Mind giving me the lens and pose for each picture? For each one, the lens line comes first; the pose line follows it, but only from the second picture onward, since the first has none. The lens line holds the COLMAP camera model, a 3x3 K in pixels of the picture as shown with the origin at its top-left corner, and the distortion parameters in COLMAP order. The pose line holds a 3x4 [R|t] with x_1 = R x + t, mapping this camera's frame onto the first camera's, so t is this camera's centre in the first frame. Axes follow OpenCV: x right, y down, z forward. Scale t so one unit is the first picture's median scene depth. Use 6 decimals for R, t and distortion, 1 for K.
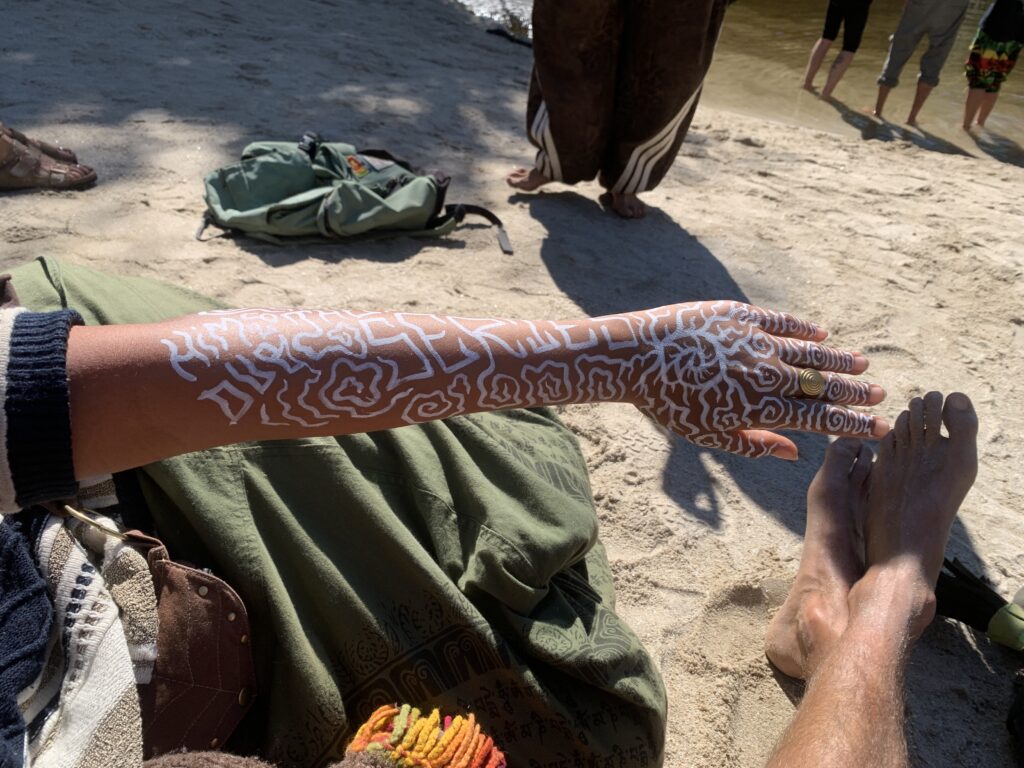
lens RADIAL K [[769.6, 0, 512.0], [0, 769.6, 384.0], [0, 0, 1]] dist [0.005999, -0.004246]
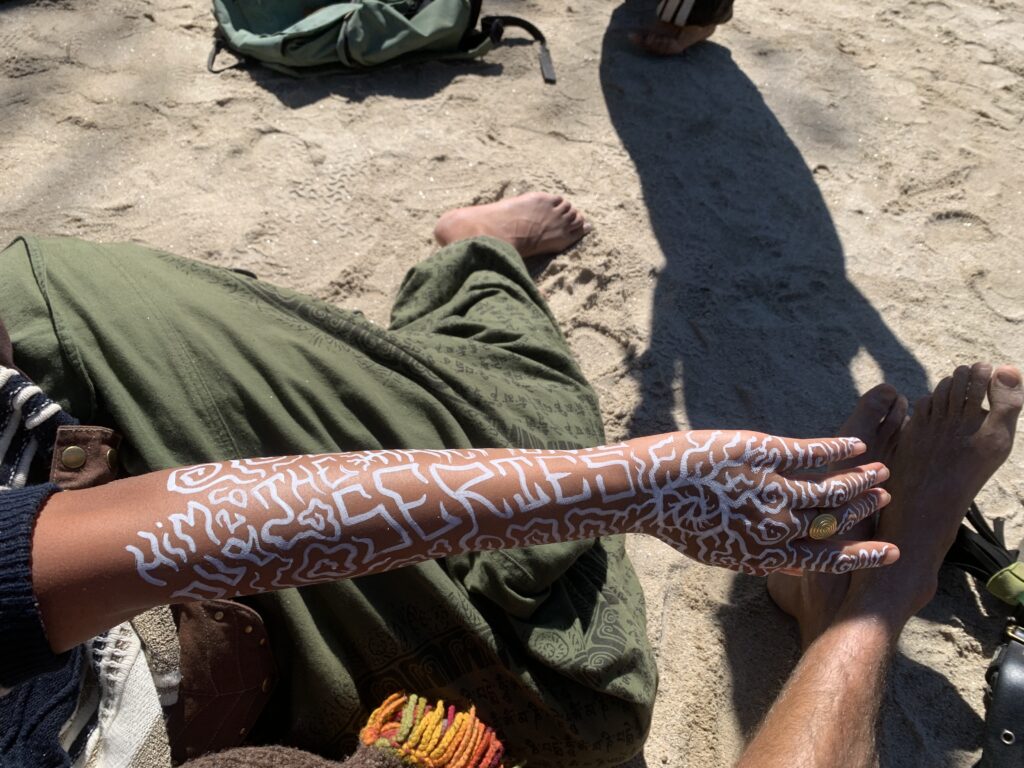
lens RADIAL K [[763.6, 0, 510.9], [0, 763.6, 415.7], [0, 0, 1]] dist [-0.002564, 0.010280]
pose [[0.997885, 0.038548, -0.052340, 0.045555], [-0.019910, 0.947738, 0.318427, -0.333912], [0.061879, -0.316712, 0.946501, 0.114828]]
